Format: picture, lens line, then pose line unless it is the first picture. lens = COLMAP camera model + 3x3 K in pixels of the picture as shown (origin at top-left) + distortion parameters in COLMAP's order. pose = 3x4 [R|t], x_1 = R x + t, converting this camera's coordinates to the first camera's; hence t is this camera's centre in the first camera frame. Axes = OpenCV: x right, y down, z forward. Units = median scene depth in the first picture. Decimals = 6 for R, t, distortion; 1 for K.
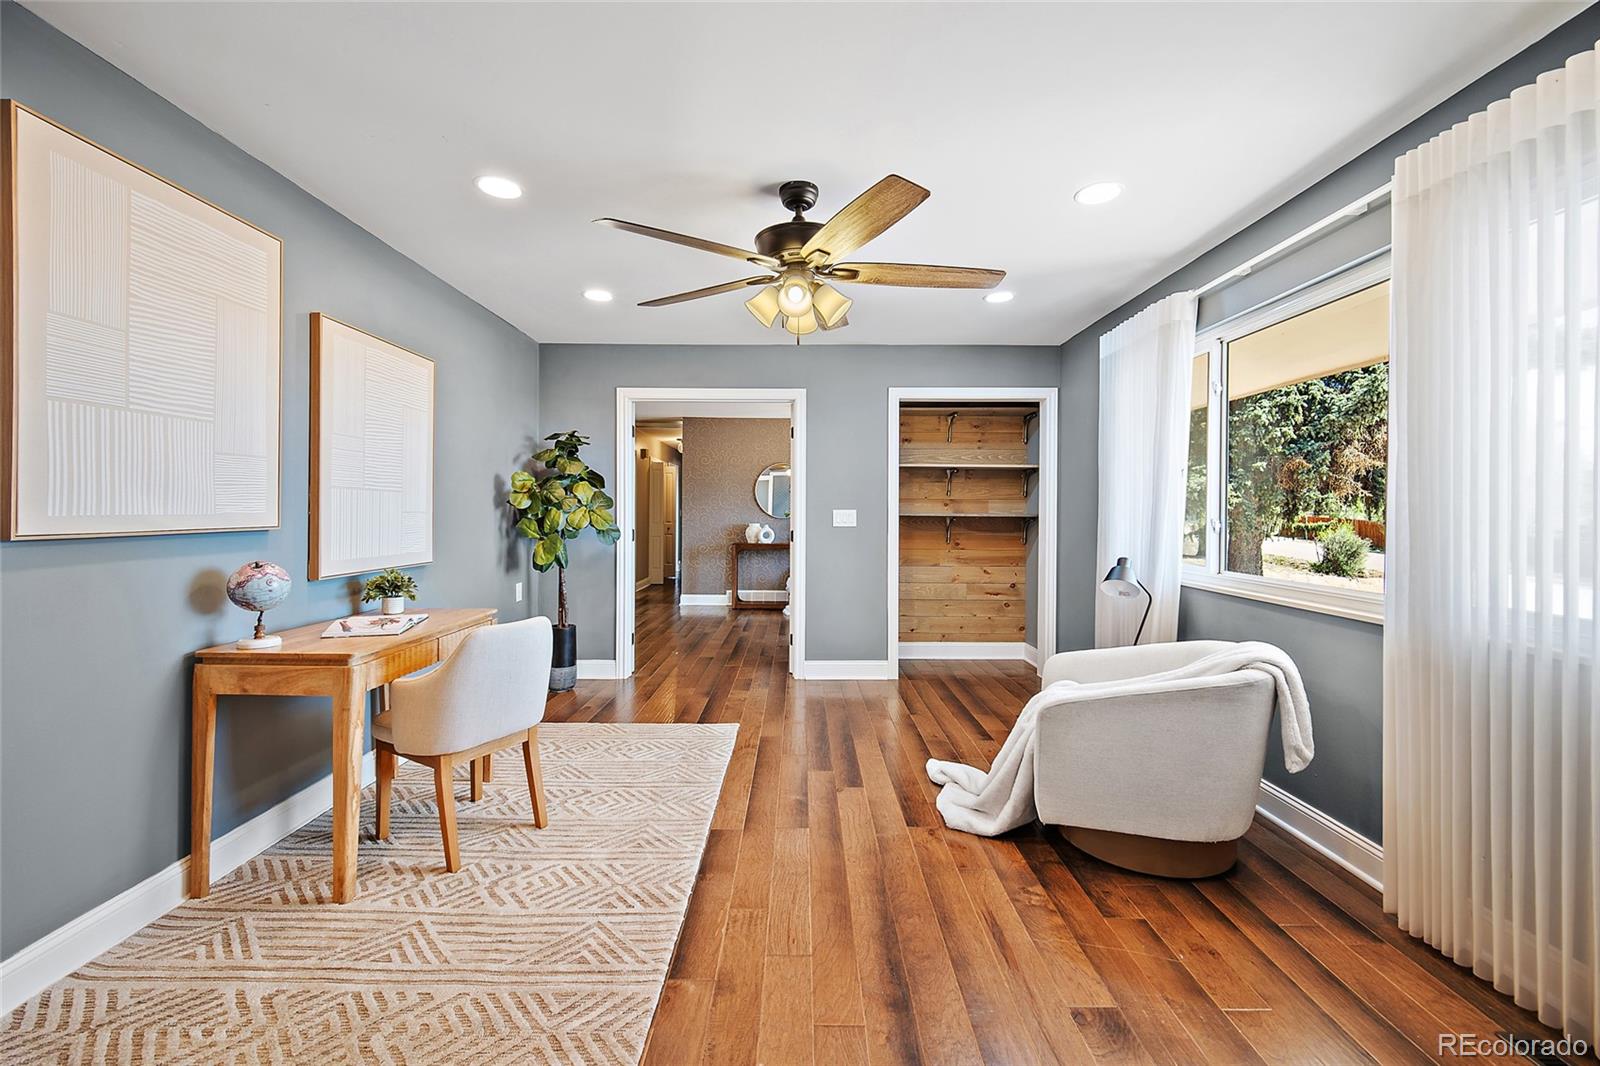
lens RADIAL K [[626.1, 0, 798.4], [0, 626.1, 516.1], [0, 0, 1]] dist [-0.000934, 0.000400]
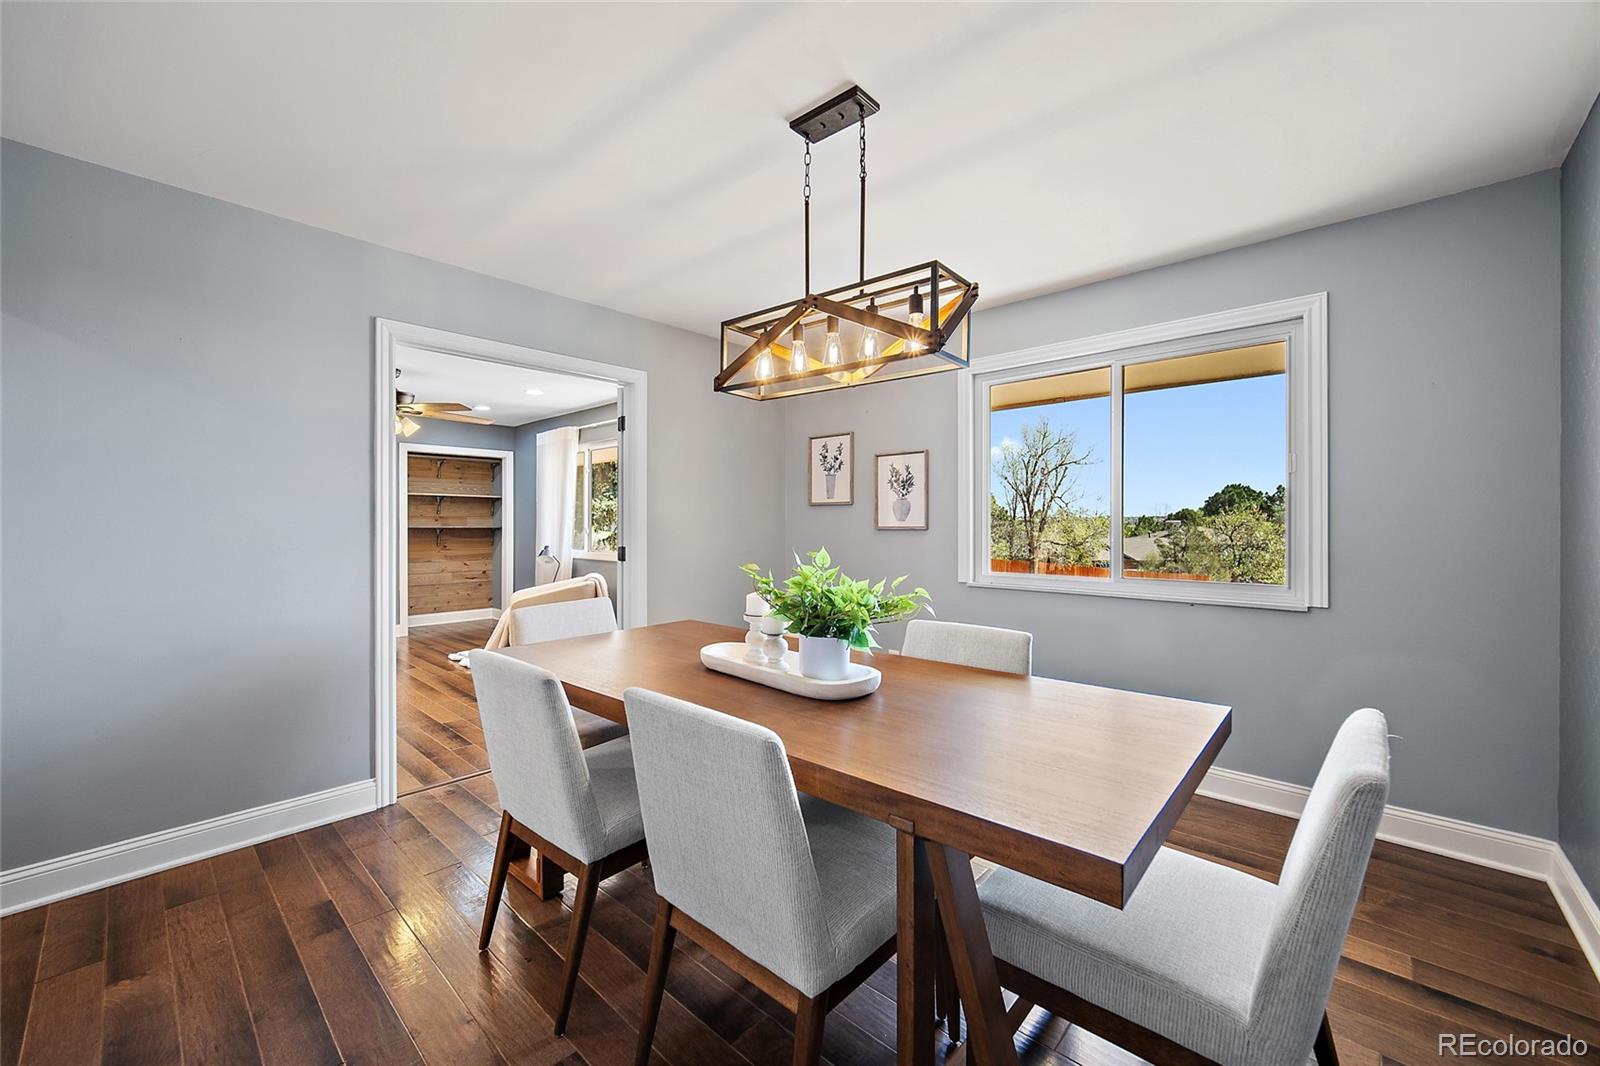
lens RADIAL K [[626.1, 0, 791.6], [0, 626.1, 520.1], [0, 0, 1]] dist [-0.000934, 0.000400]
pose [[0.676046, -0.005798, 0.736836, -0.302440], [0.011496, 0.999930, -0.002679, -0.005599], [-0.736769, 0.010282, 0.676066, -0.650839]]
